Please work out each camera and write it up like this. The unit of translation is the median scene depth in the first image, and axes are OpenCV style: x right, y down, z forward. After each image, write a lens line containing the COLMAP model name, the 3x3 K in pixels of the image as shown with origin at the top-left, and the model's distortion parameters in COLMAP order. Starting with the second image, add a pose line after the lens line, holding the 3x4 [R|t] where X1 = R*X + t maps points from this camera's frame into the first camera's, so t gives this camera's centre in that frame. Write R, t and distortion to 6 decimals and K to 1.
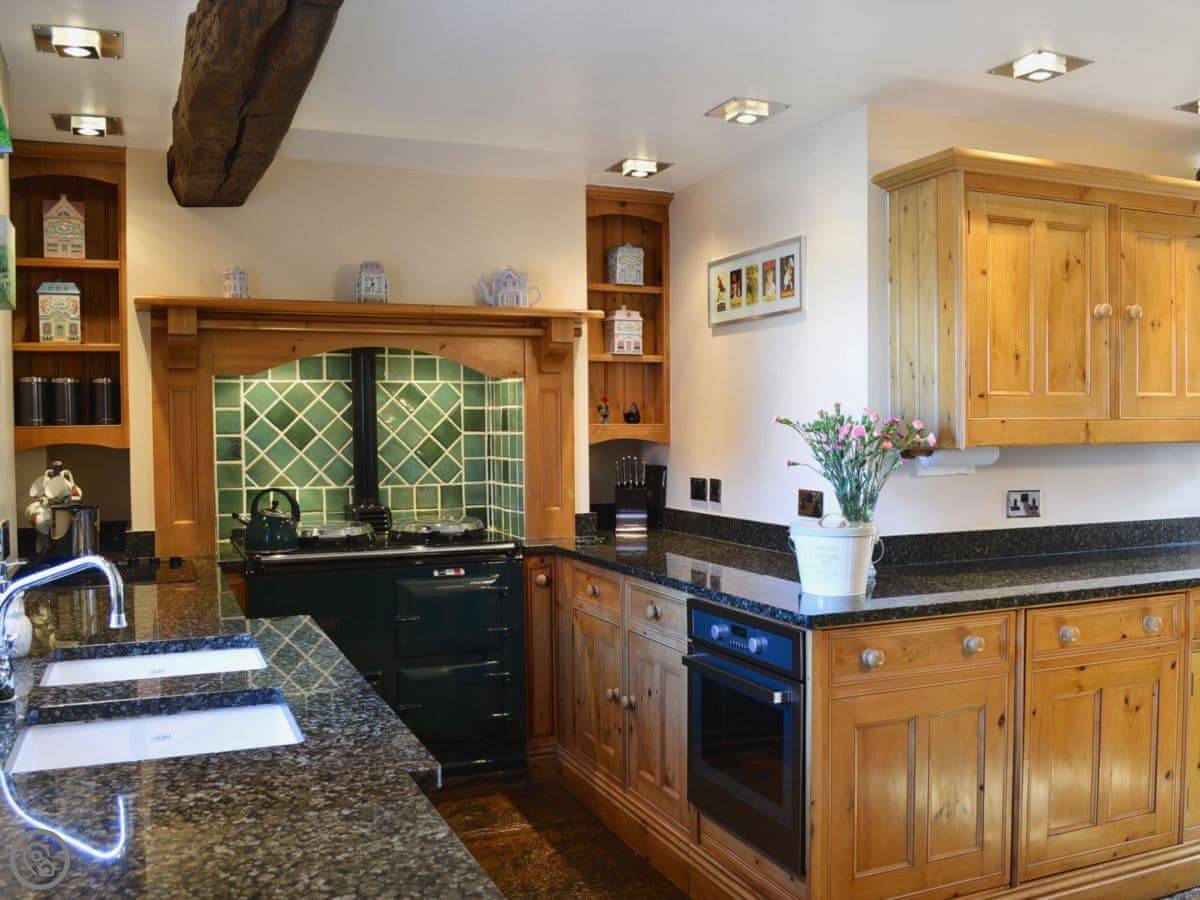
lens RADIAL K [[1096.9, 0, 602.5], [0, 1096.9, 475.8], [0, 0, 1]] dist [-0.073909, -0.009835]
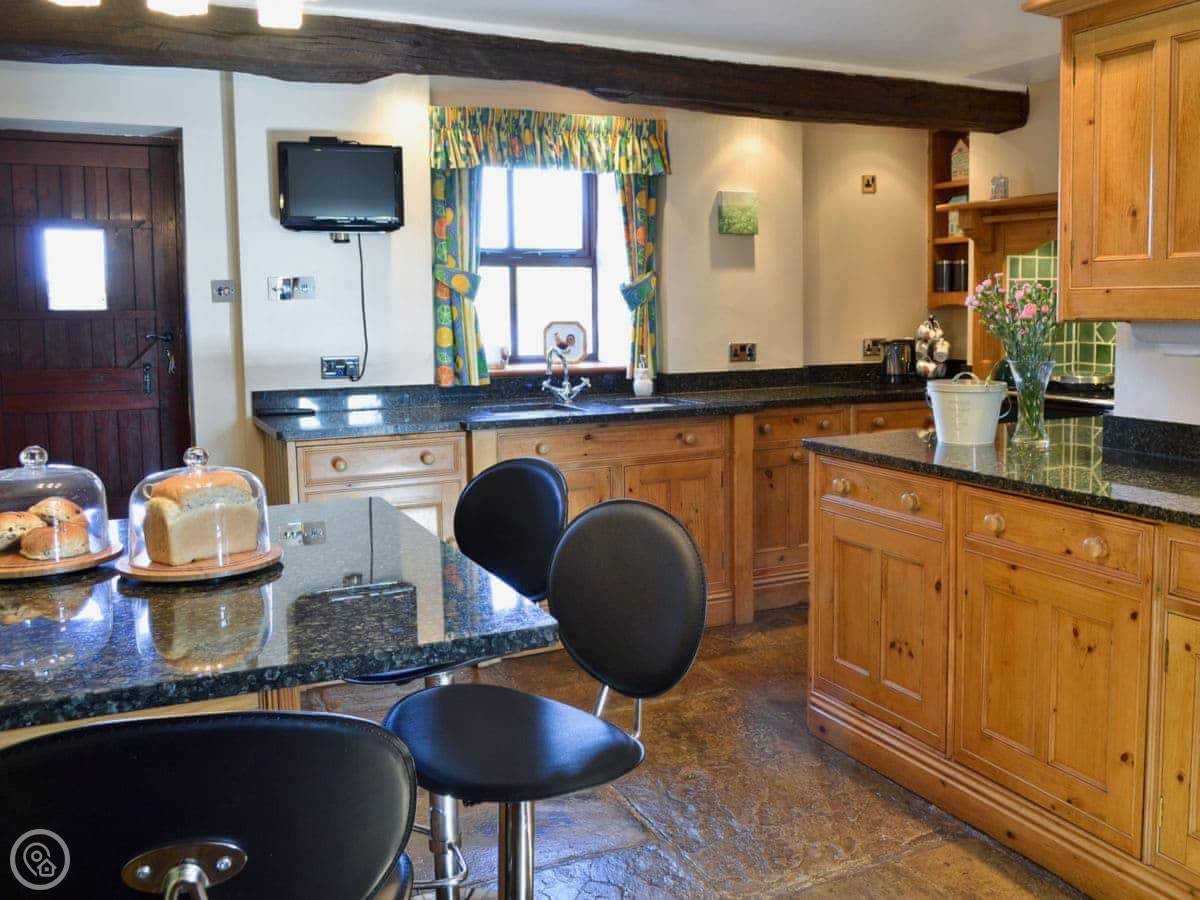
lens RADIAL K [[1043.0, 0, 603.6], [0, 1043.0, 390.8], [0, 0, 1]] dist [-0.061411, 0.016598]
pose [[0.044970, 0.092877, -0.994662, 1.163061], [-0.033259, 0.995256, 0.091428, -0.032512], [0.998435, 0.028970, 0.047846, 0.560047]]
